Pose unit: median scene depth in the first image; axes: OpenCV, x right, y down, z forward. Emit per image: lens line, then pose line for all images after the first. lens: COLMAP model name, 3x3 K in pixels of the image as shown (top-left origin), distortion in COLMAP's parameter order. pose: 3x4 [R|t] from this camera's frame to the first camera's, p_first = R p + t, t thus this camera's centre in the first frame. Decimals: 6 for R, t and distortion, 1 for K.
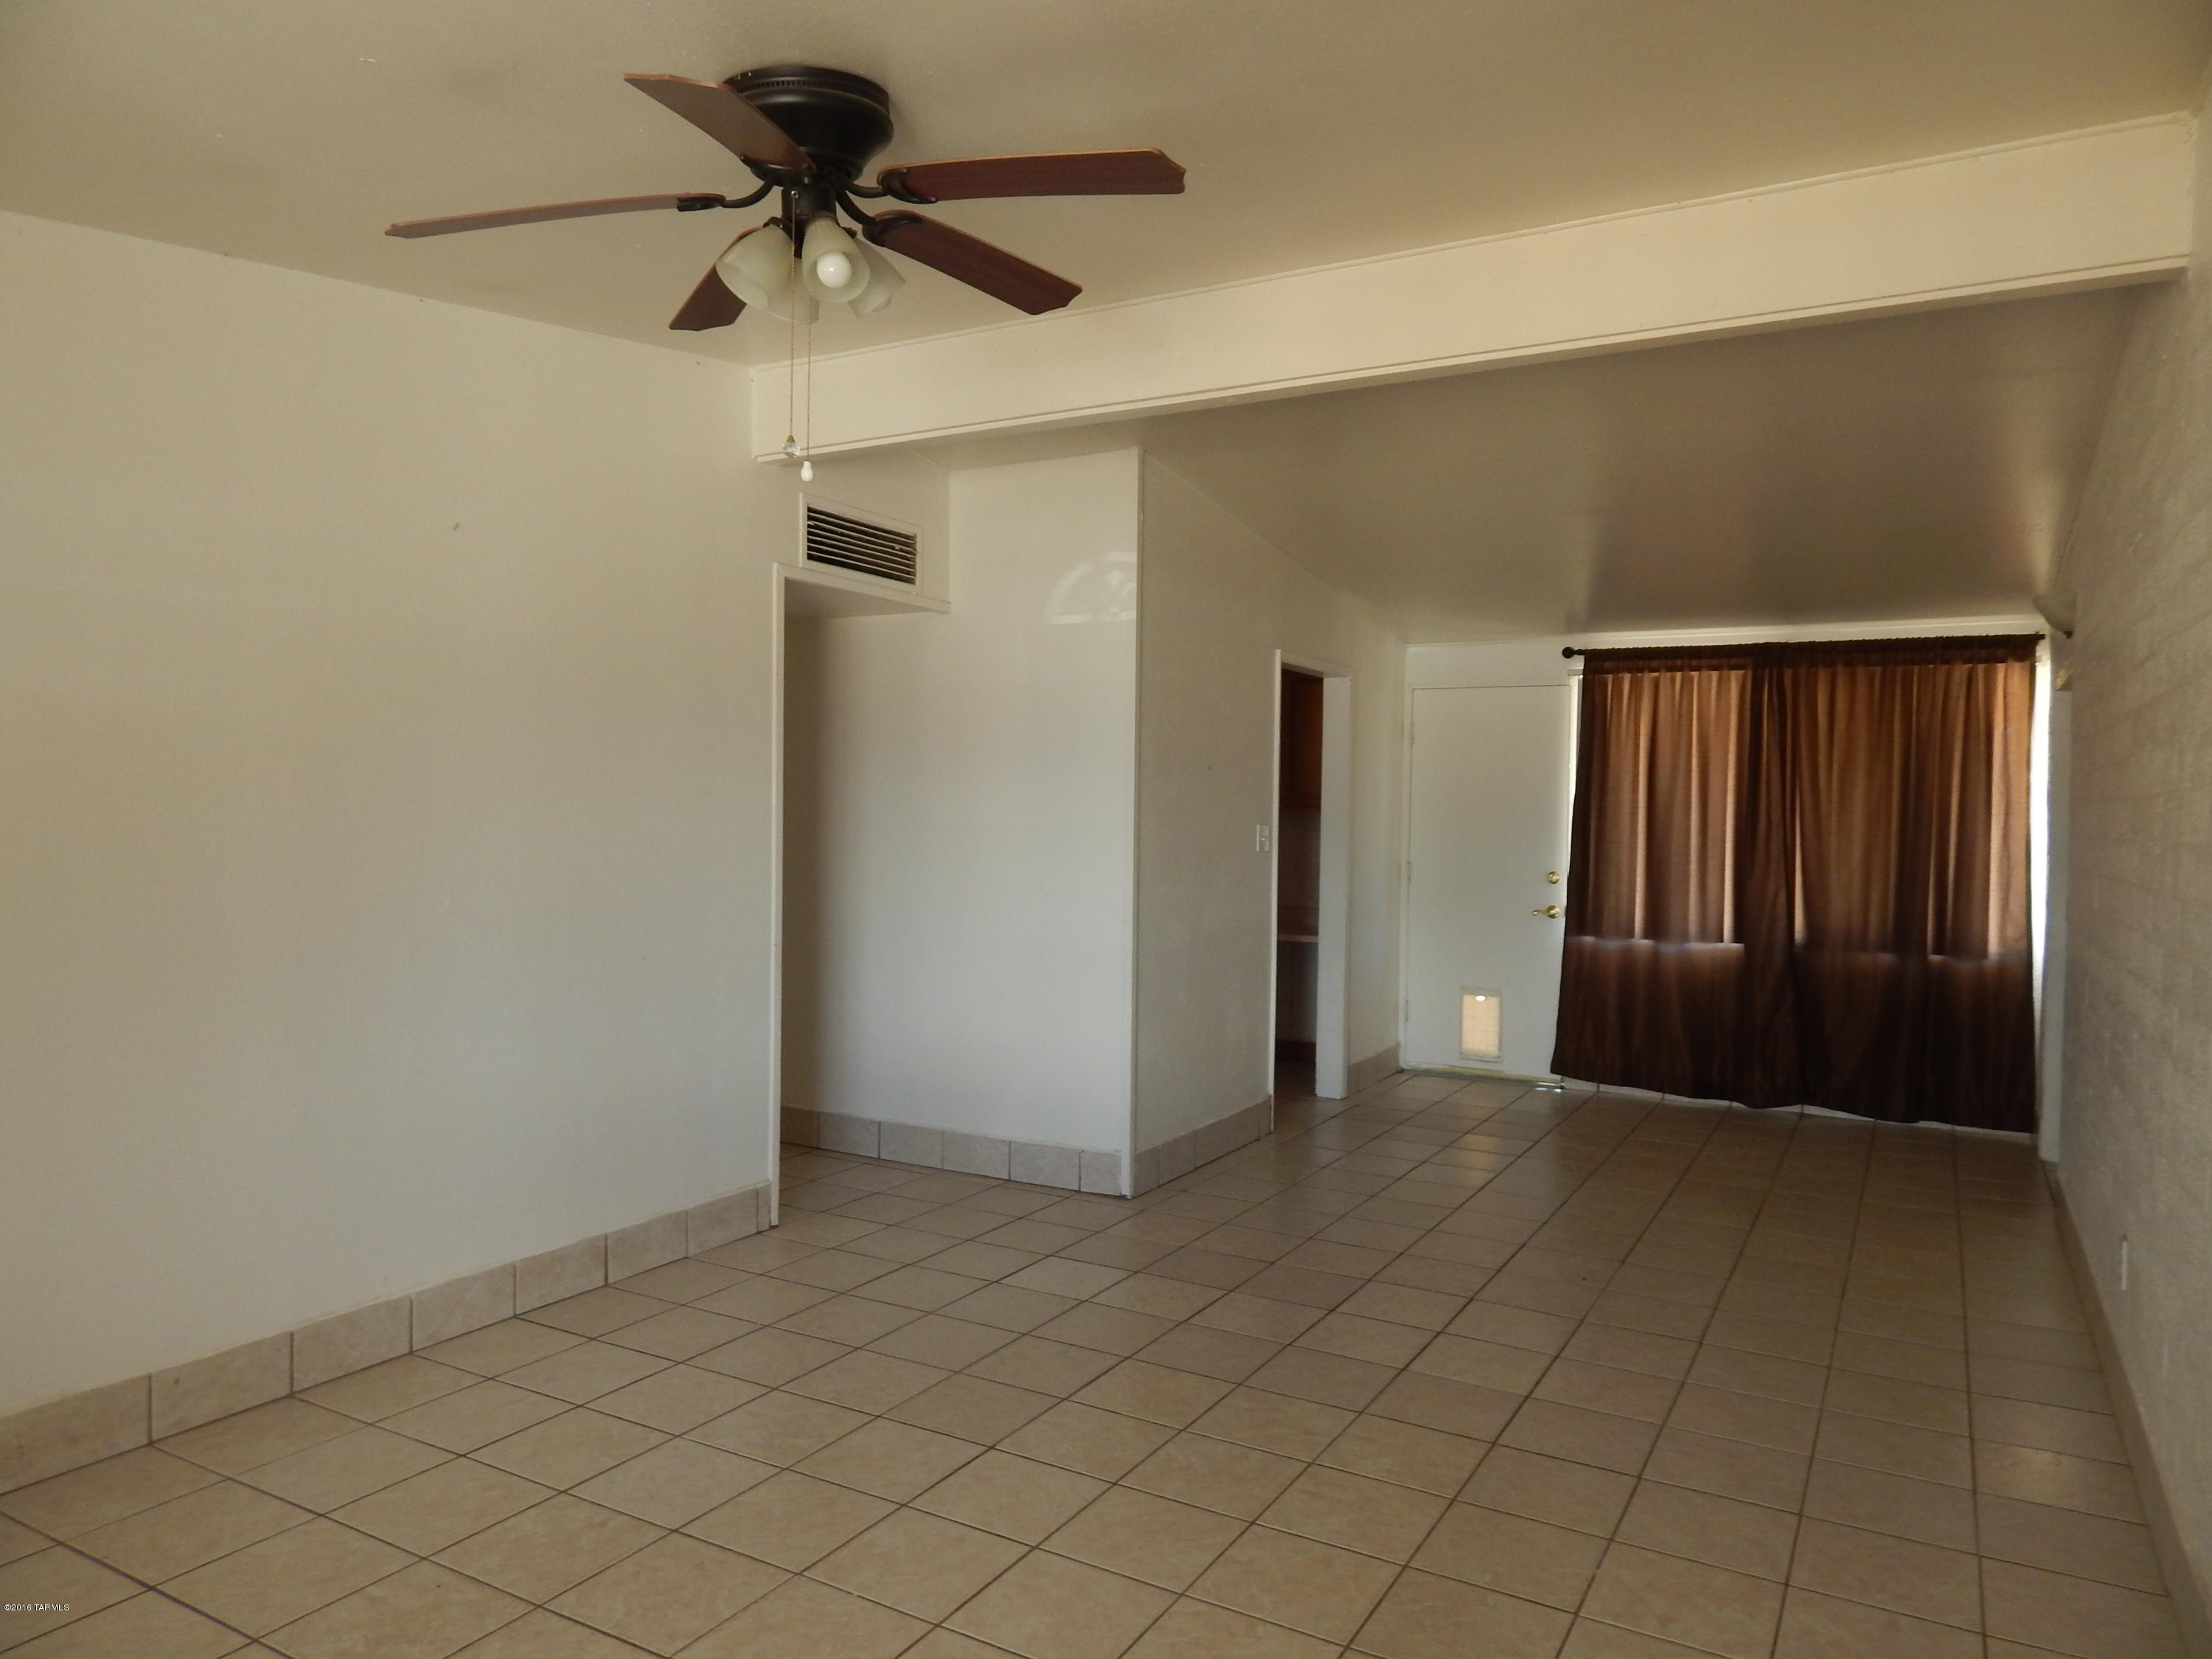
lens RADIAL K [[1460.2, 0, 1103.9], [0, 1460.2, 835.8], [0, 0, 1]] dist [0.000006, -0.002653]
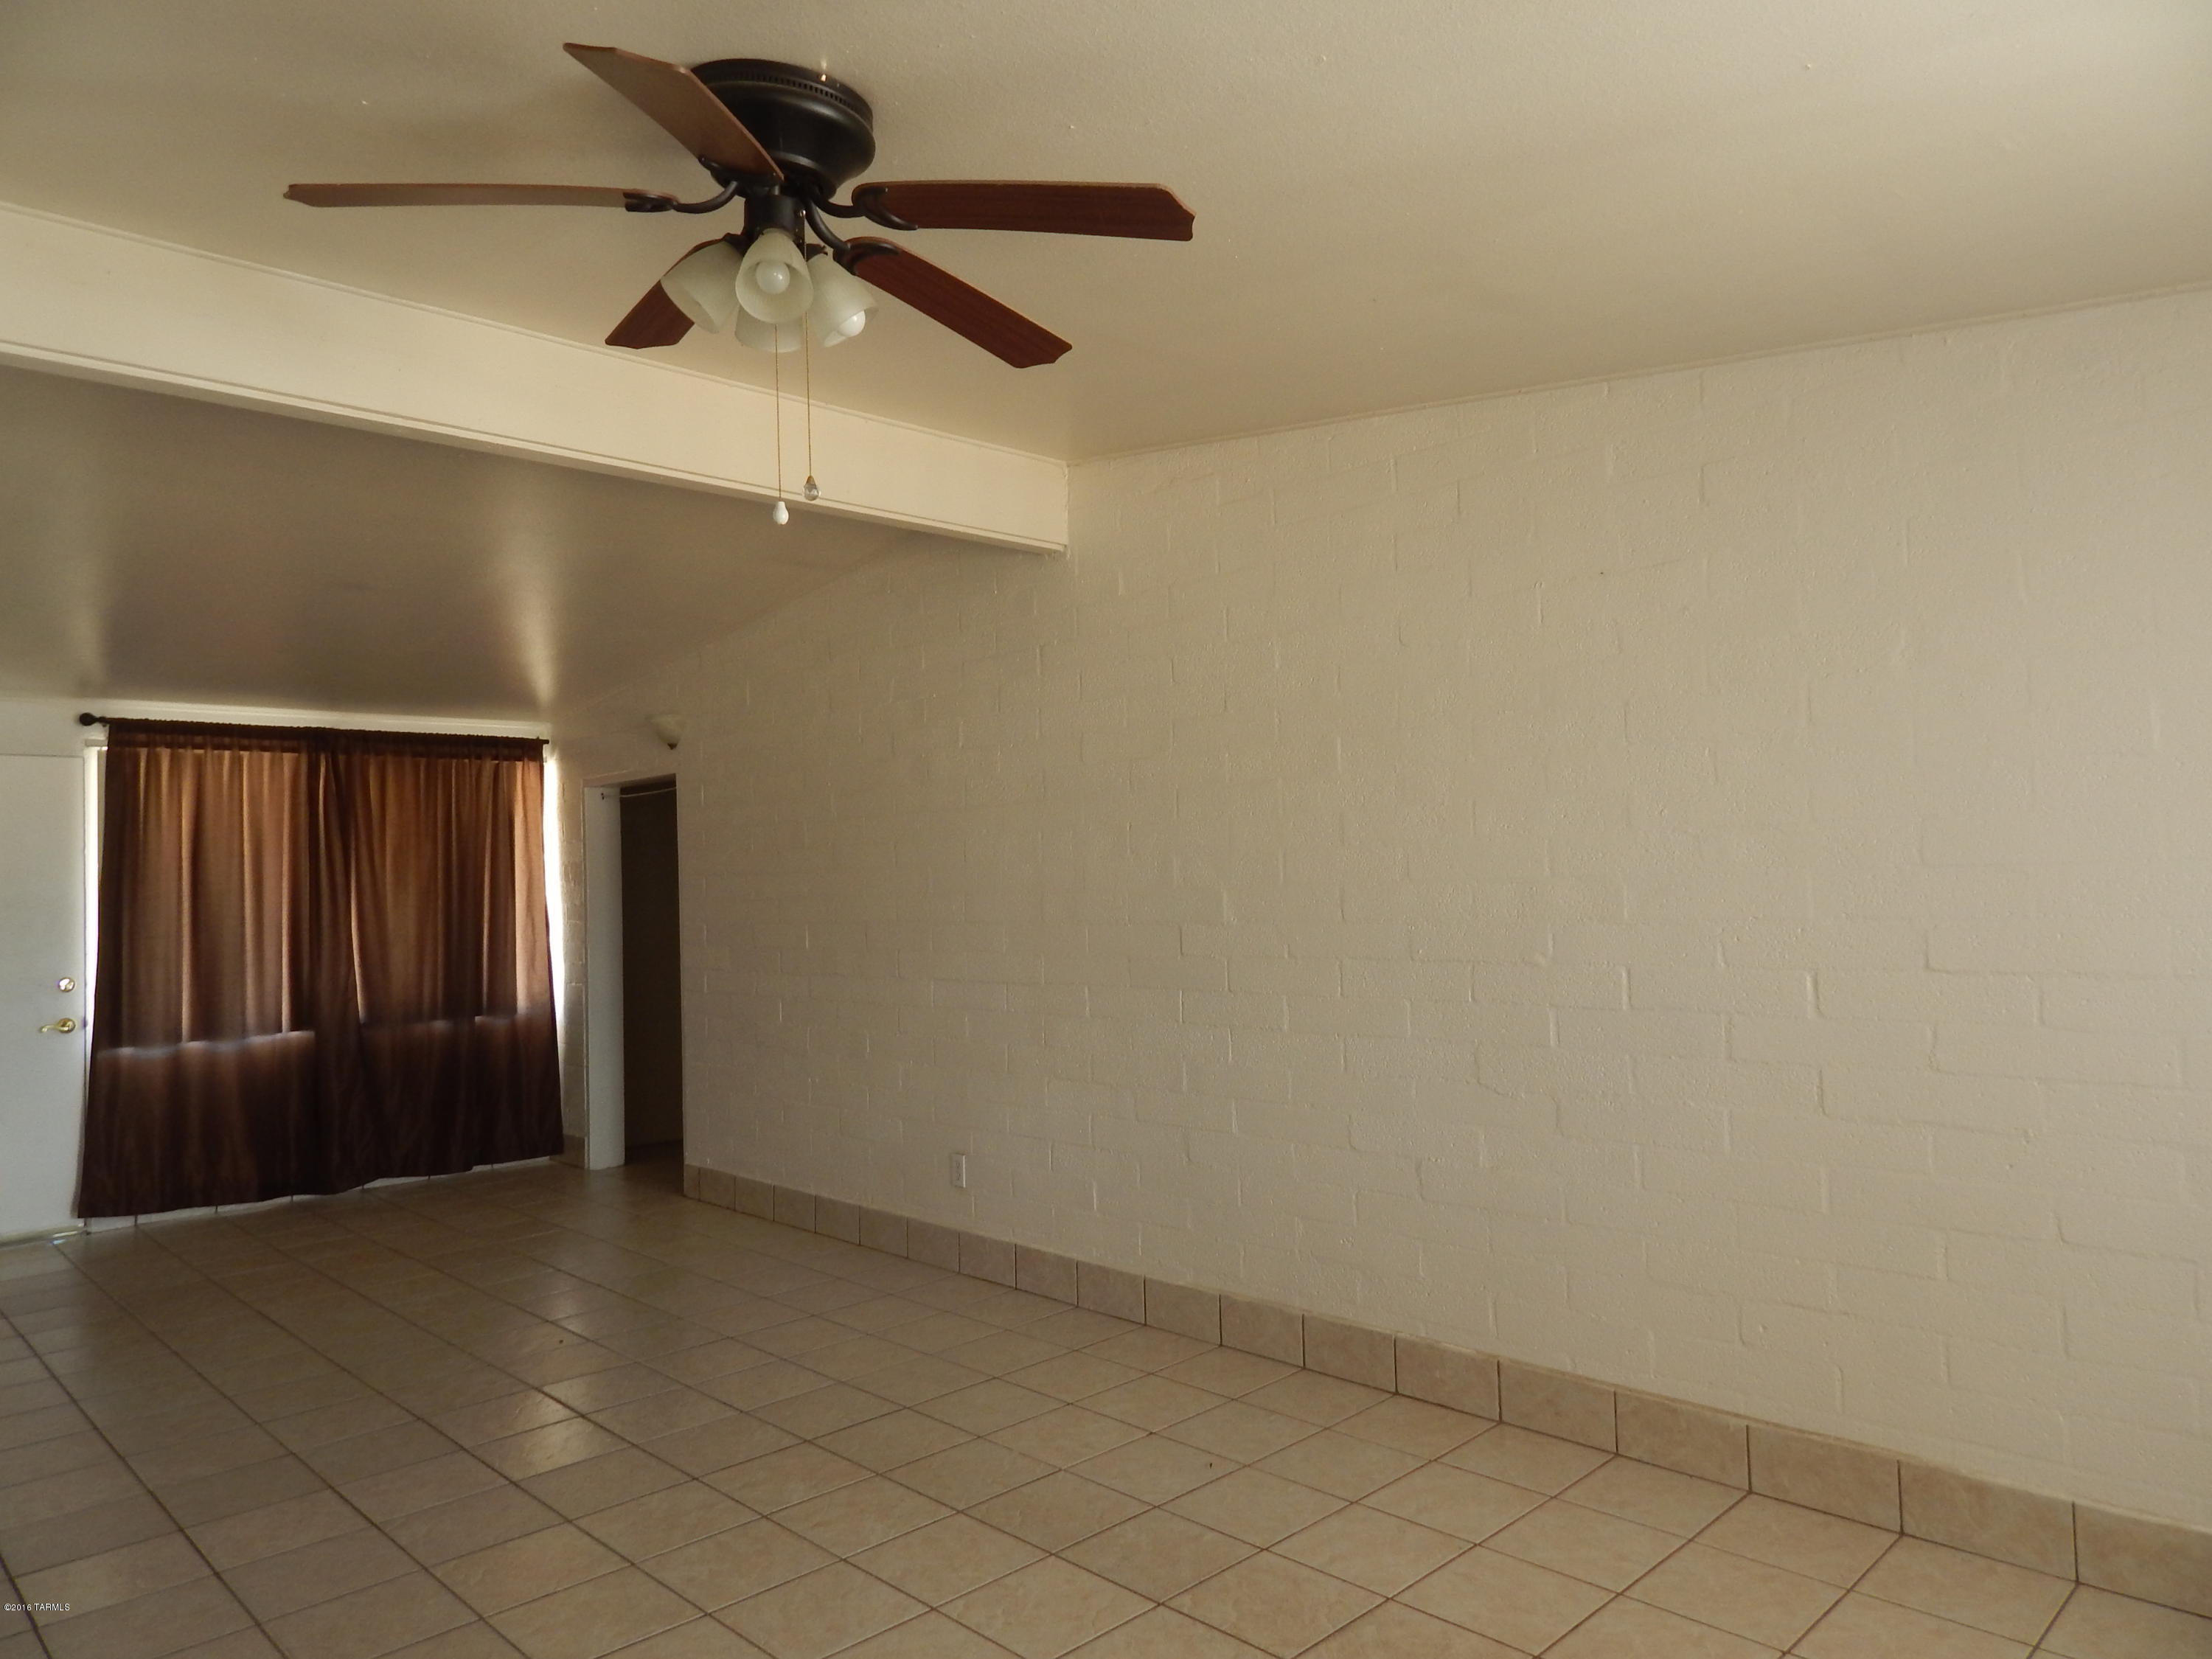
lens RADIAL K [[1460.2, 0, 1102.1], [0, 1460.2, 822.6], [0, 0, 1]] dist [0.000006, -0.002653]
pose [[0.277265, 0.011692, 0.960722, -0.356893], [0.053427, 0.998191, -0.027567, -0.009875], [-0.959307, 0.058972, 0.276139, 0.203249]]
